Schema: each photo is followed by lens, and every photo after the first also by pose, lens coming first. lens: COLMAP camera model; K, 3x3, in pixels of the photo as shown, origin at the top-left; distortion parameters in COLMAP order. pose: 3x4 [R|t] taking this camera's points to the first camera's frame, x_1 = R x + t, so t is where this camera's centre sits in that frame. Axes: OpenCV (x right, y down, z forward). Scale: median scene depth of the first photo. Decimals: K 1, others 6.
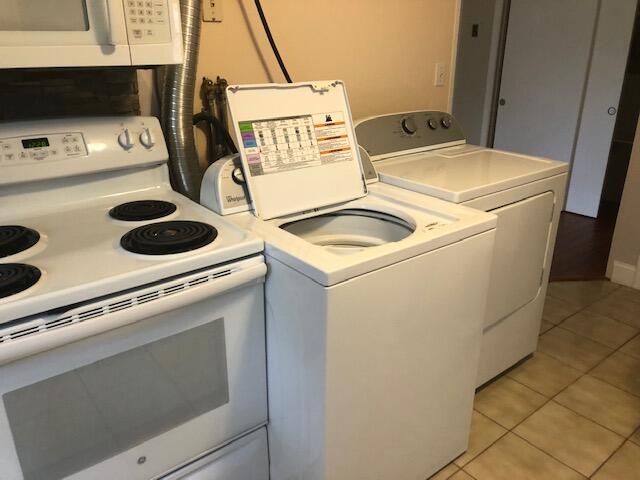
lens RADIAL K [[524.1, 0, 320.0], [0, 524.1, 240.0], [0, 0, 1]] dist [-0.011678, 0.010740]
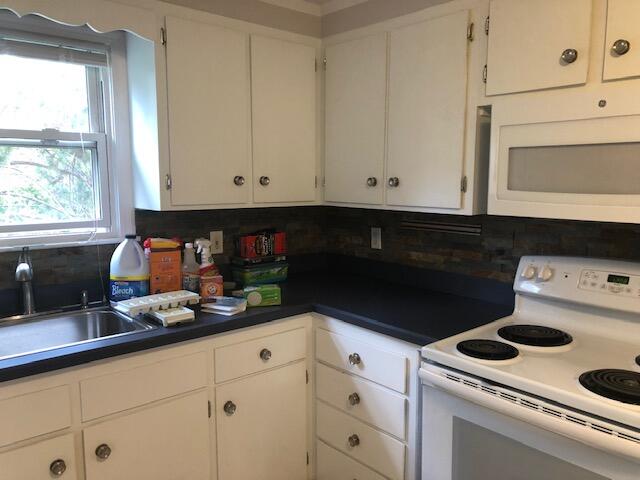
lens RADIAL K [[524.1, 0, 320.0], [0, 524.1, 240.0], [0, 0, 1]] dist [-0.011678, 0.010740]
pose [[0.034091, 0.120714, -0.992102, 0.738812], [-0.354633, 0.929543, 0.100916, -0.176341], [0.934384, 0.348392, 0.074499, 0.280632]]
